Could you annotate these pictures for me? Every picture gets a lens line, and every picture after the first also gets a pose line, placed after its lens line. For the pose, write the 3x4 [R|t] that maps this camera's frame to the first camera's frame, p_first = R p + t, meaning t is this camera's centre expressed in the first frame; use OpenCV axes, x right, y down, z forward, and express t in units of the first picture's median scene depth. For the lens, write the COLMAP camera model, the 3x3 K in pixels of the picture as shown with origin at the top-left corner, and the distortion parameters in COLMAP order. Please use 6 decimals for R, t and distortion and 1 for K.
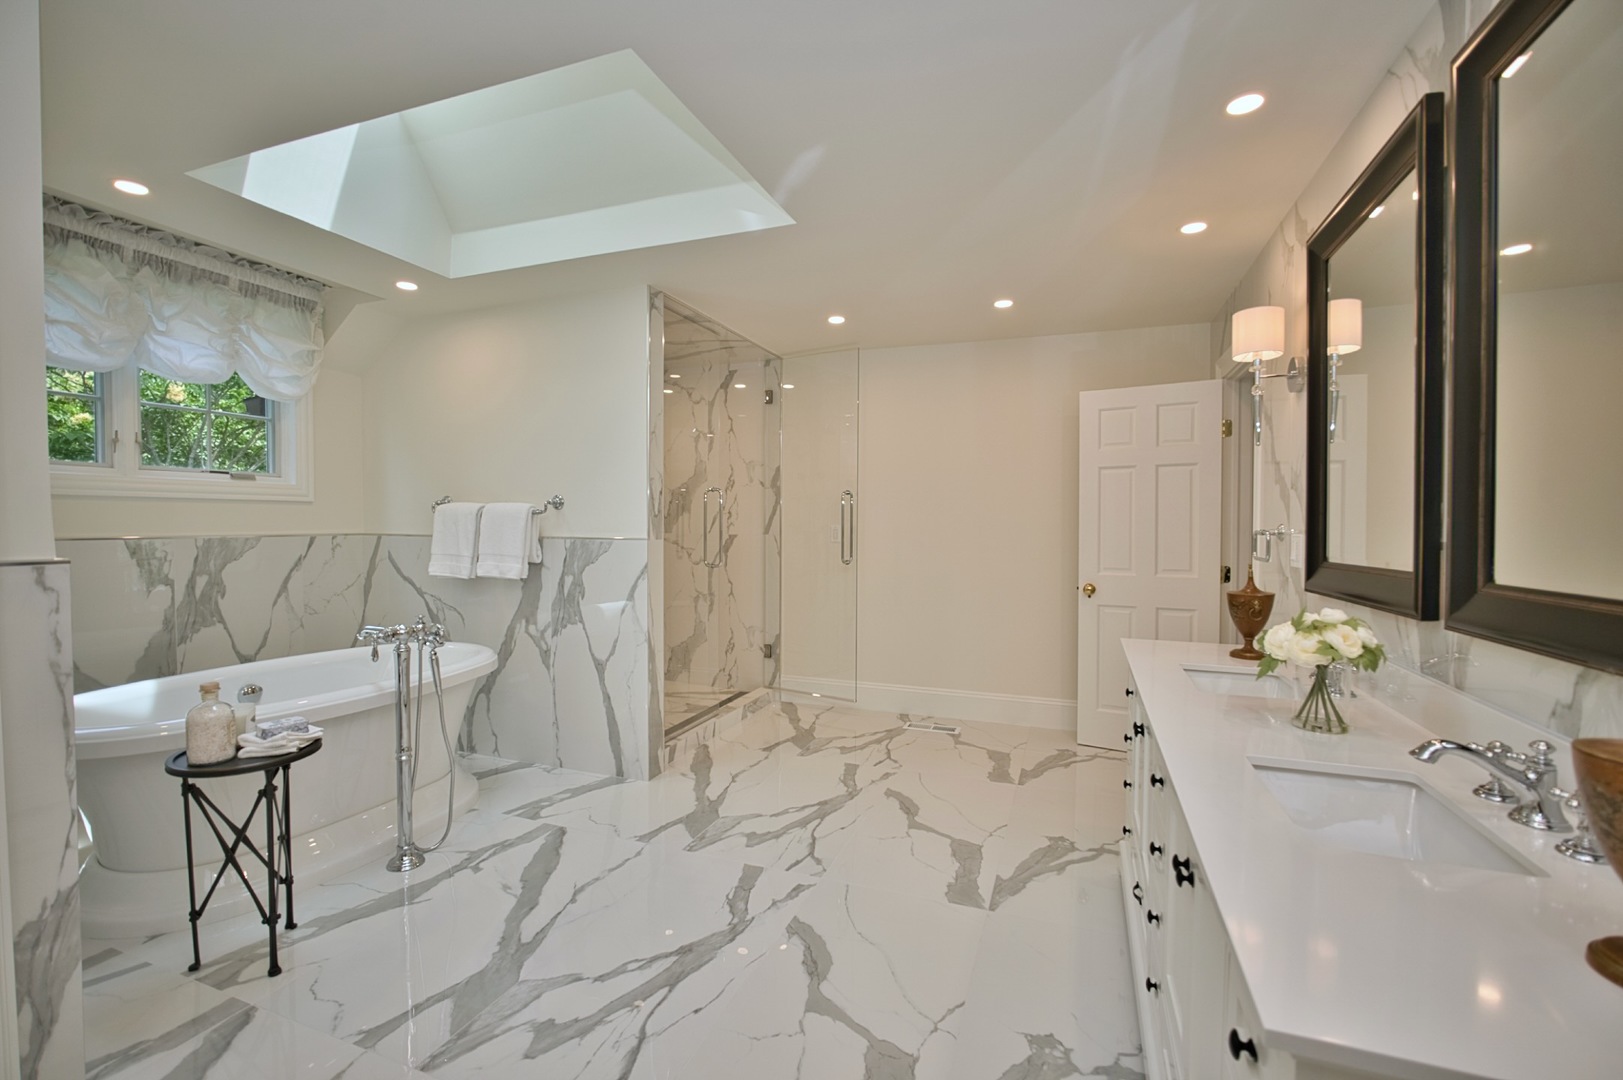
lens RADIAL K [[707.5, 0, 794.4], [0, 707.5, 539.9], [0, 0, 1]] dist [-0.013385, 0.004113]
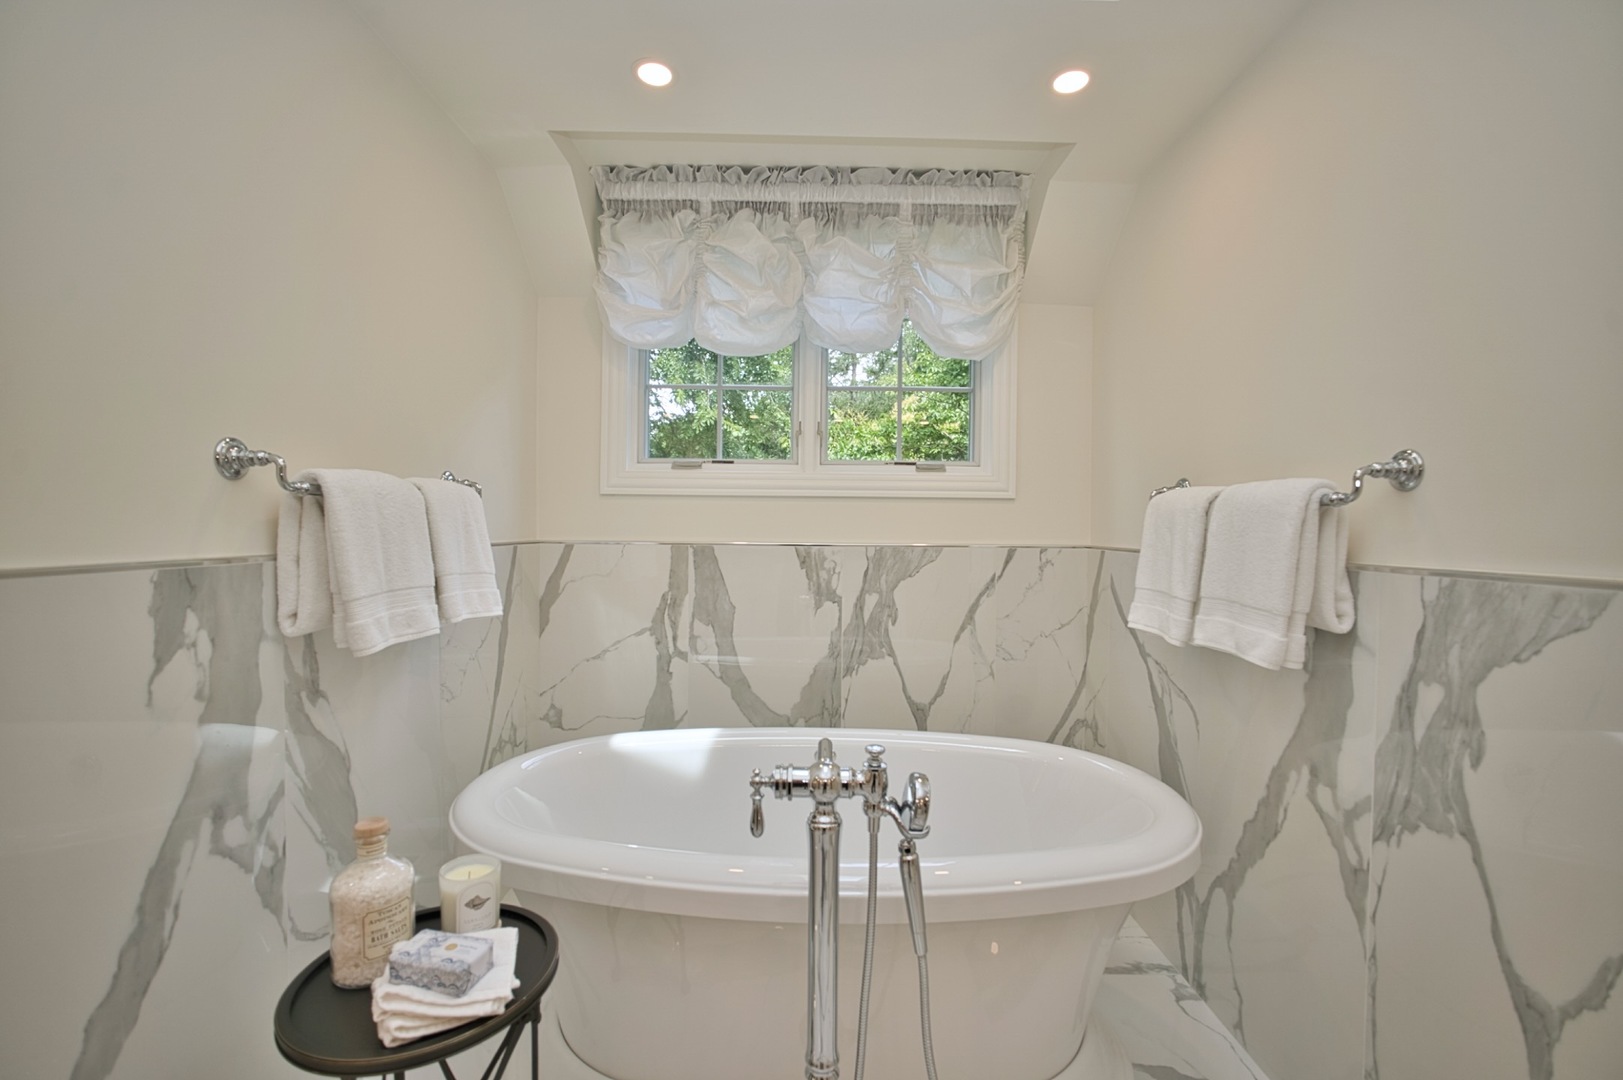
lens RADIAL K [[707.5, 0, 816.8], [0, 707.5, 539.7], [0, 0, 1]] dist [-0.013385, 0.004113]
pose [[0.388219, 0.015122, -0.921443, -0.134426], [-0.031380, 0.999502, 0.003182, -0.011433], [0.921033, 0.027680, 0.388501, 0.646404]]
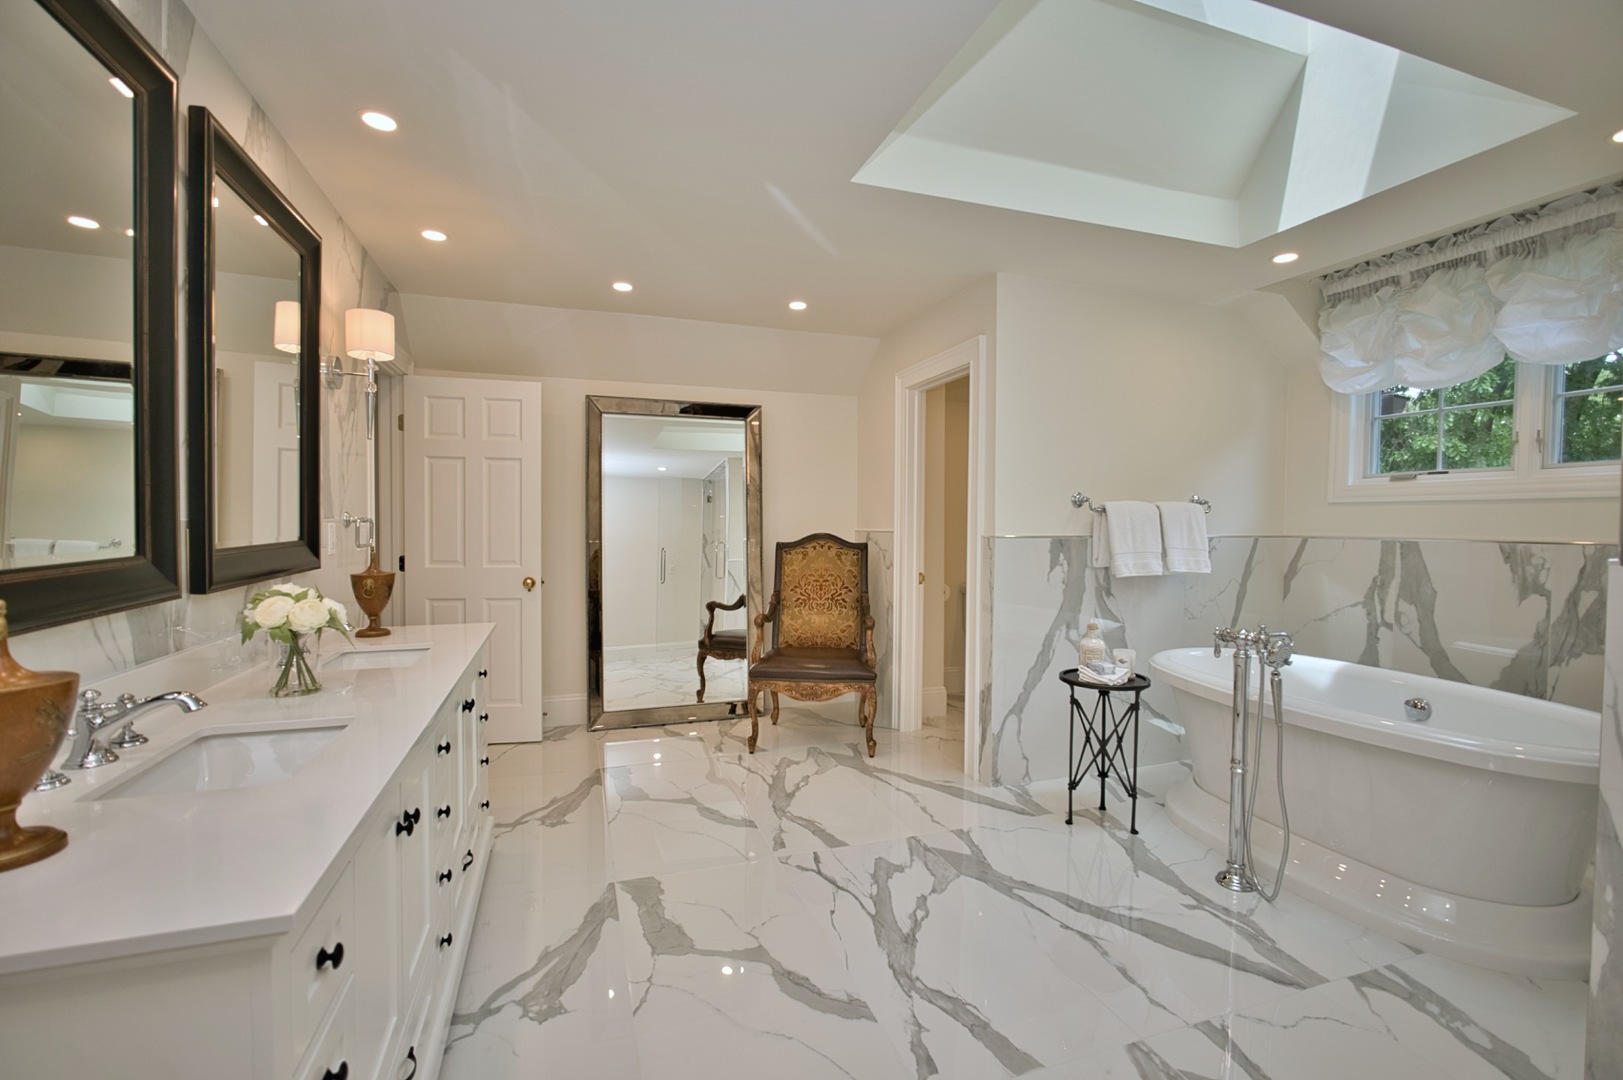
lens RADIAL K [[707.5, 0, 807.4], [0, 707.5, 537.2], [0, 0, 1]] dist [-0.013385, 0.004113]
pose [[-0.754167, 0.004291, -0.656669, 0.396479], [-0.029222, 0.998769, 0.040086, -0.018987], [0.656033, 0.049421, -0.753113, 1.039992]]
